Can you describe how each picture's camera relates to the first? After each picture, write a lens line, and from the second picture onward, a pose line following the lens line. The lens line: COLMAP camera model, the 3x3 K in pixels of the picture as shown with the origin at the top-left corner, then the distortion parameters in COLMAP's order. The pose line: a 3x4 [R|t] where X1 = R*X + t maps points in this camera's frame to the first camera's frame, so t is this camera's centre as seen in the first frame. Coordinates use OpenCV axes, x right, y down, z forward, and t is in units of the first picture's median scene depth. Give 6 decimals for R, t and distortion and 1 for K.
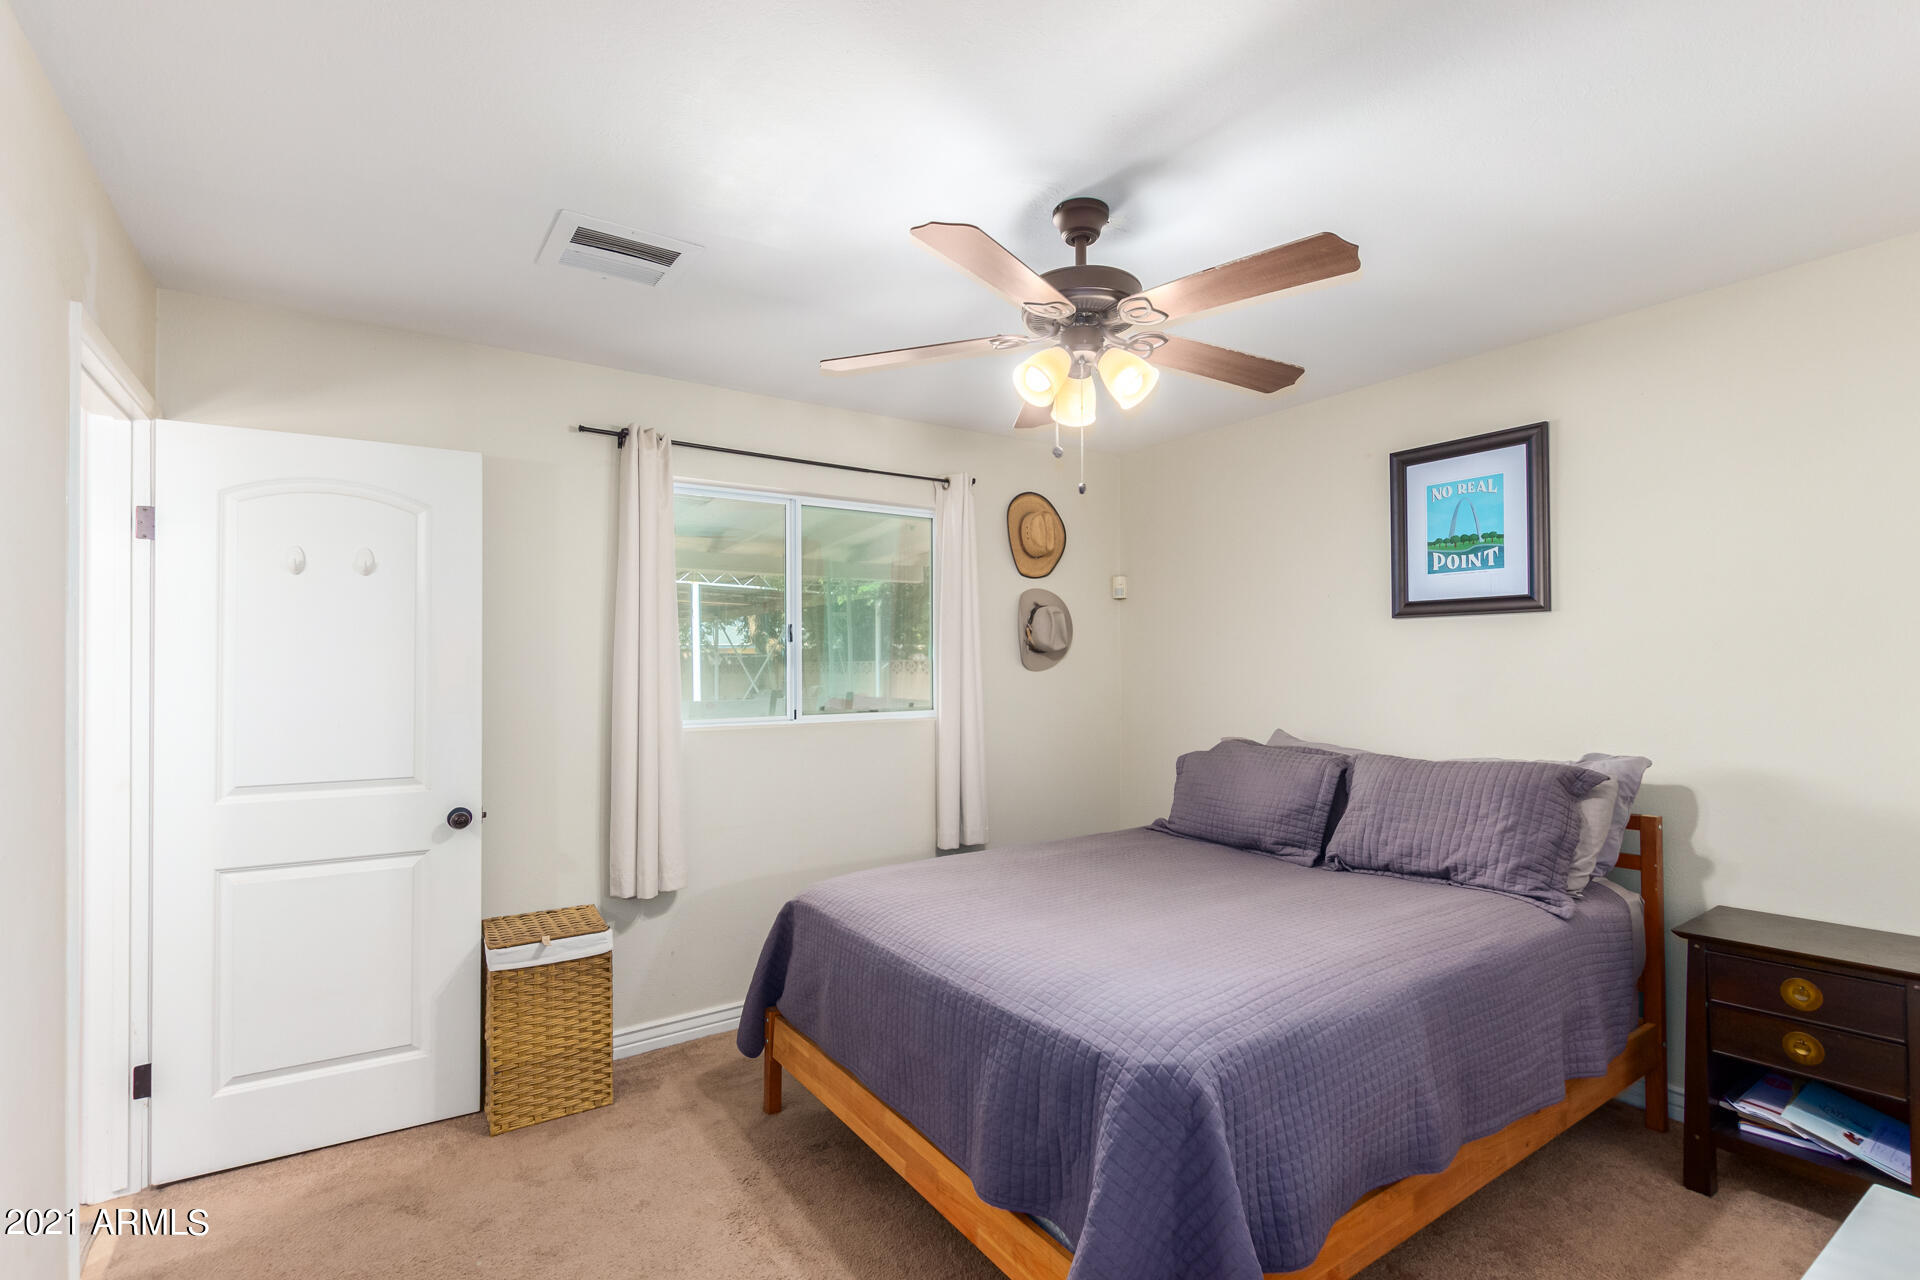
lens RADIAL K [[882.9, 0, 958.2], [0, 882.9, 651.8], [0, 0, 1]] dist [0.008288, 0.000286]
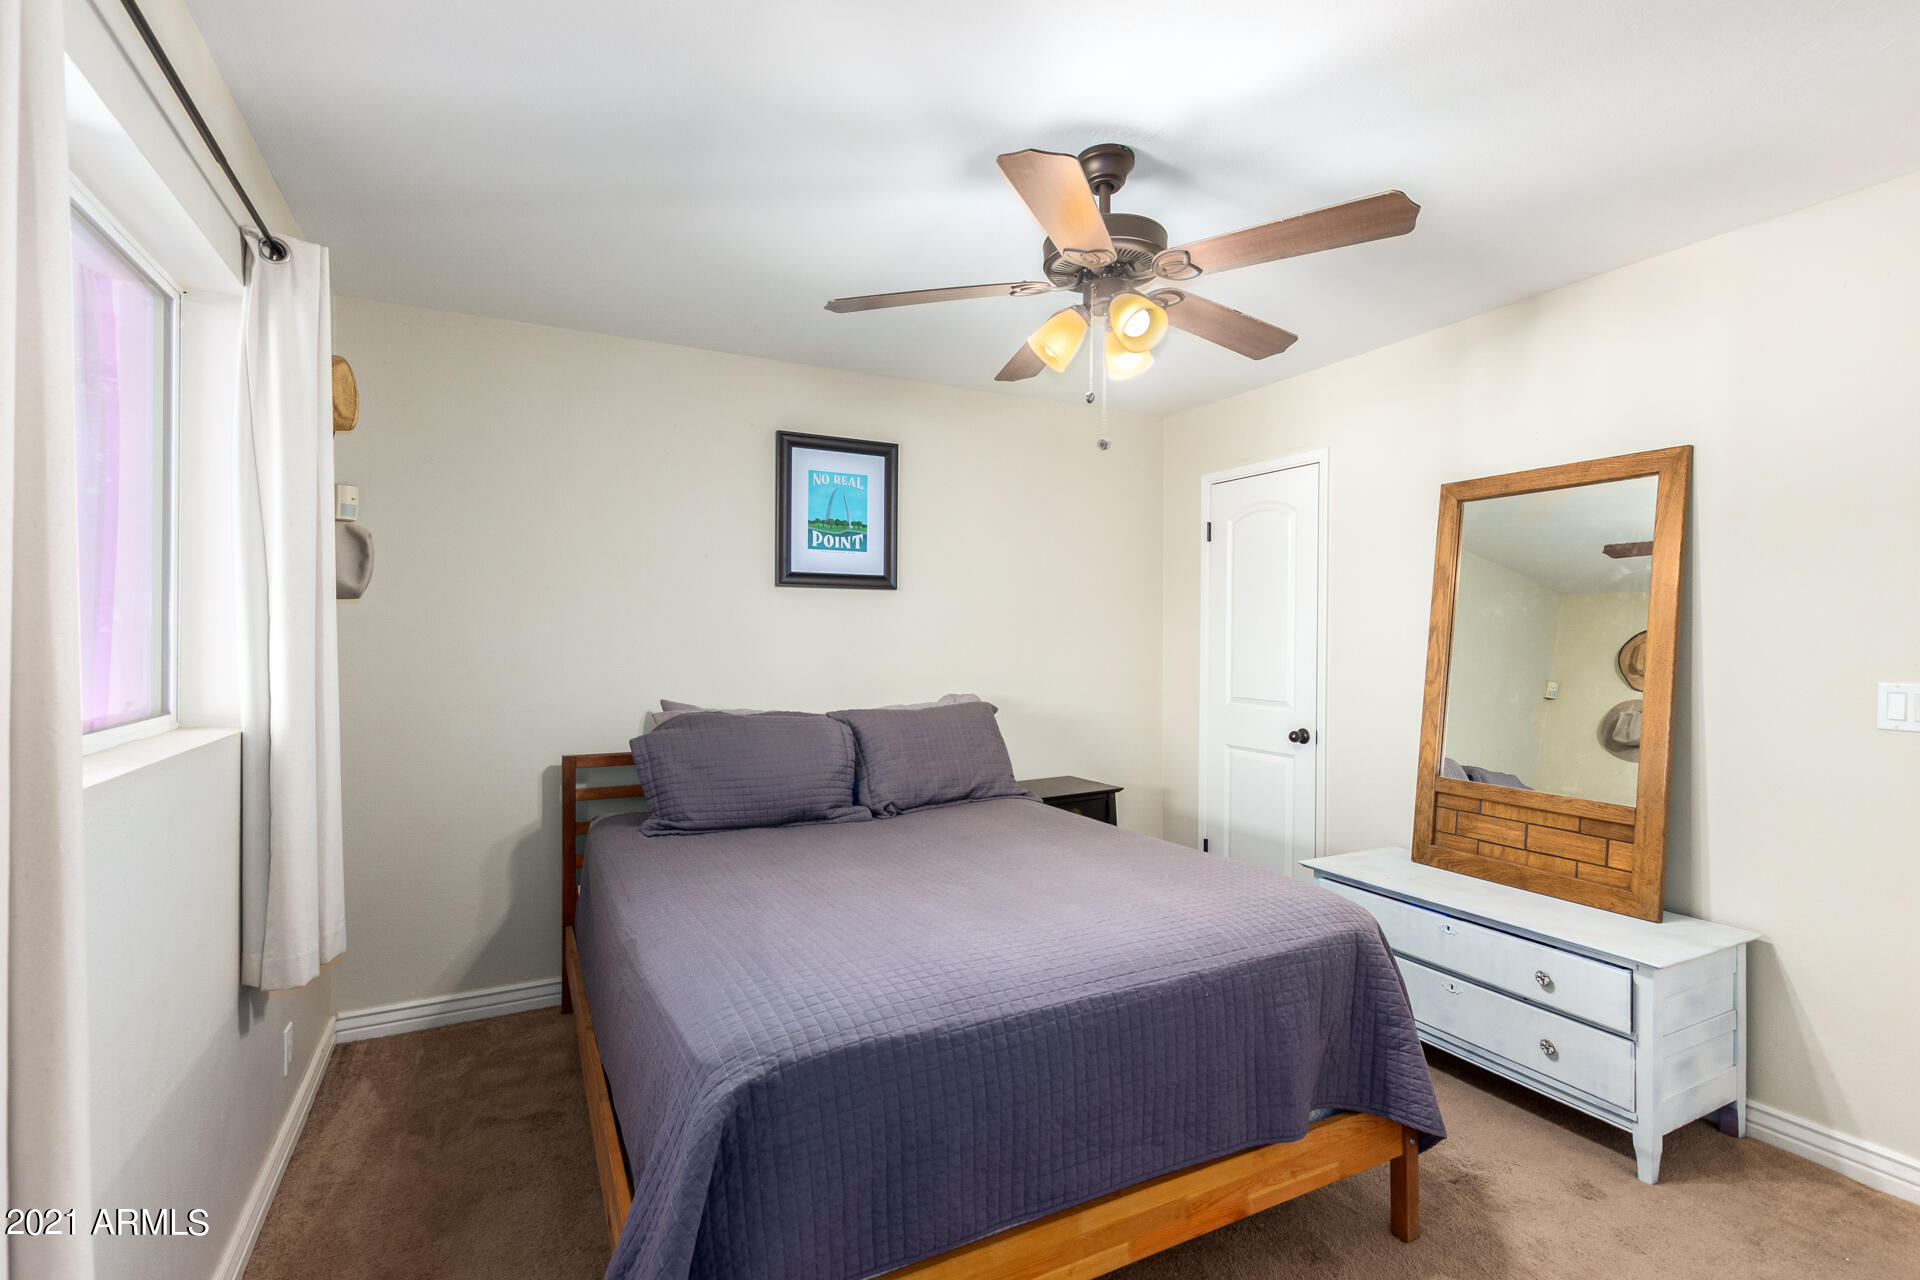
lens RADIAL K [[882.9, 0, 957.7], [0, 882.9, 639.9], [0, 0, 1]] dist [0.008288, 0.000286]
pose [[0.128790, 0.001182, 0.991671, -0.569379], [-0.017981, 0.999838, 0.001143, 0.023017], [-0.991509, -0.017978, 0.128790, 0.691018]]
